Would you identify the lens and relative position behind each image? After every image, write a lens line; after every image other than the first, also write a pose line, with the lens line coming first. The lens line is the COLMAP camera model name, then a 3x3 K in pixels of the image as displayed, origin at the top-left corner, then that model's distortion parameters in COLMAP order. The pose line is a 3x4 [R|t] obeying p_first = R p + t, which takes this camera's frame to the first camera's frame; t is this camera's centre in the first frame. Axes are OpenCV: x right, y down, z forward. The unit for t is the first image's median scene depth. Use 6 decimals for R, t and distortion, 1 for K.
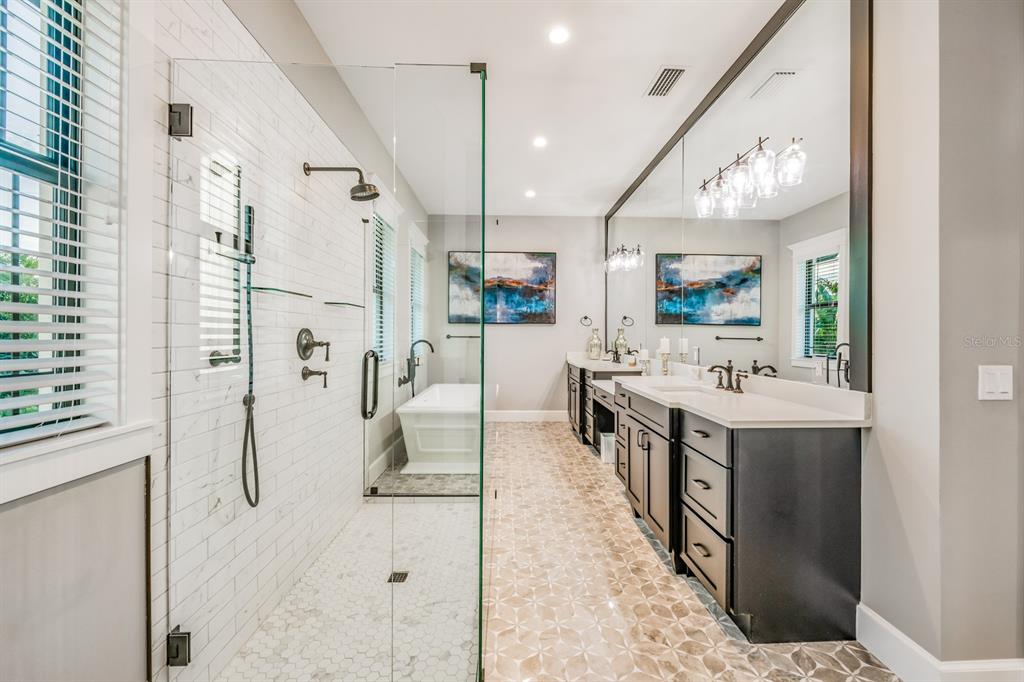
lens RADIAL K [[417.6, 0, 517.2], [0, 417.6, 338.8], [0, 0, 1]] dist [-0.002951, -0.000836]
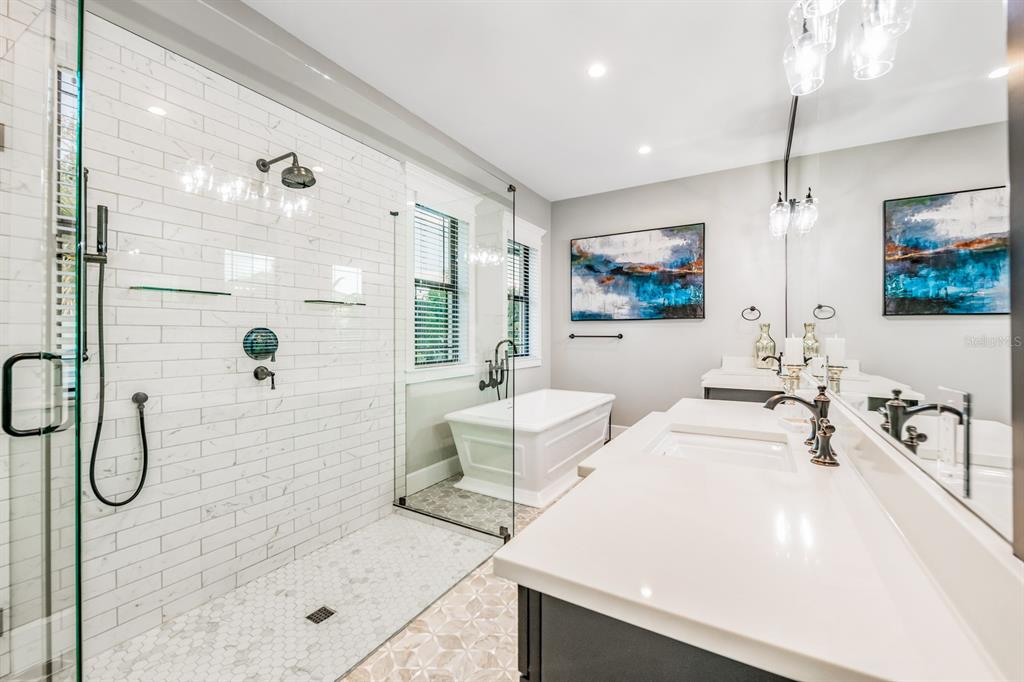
lens RADIAL K [[417.6, 0, 511.0], [0, 417.6, 337.2], [0, 0, 1]] dist [-0.002951, -0.000836]
pose [[0.843506, 0.000352, -0.537120, 0.201207], [-0.002268, 0.999993, -0.002907, -0.000227], [0.537116, 0.003670, 0.843501, 0.190936]]
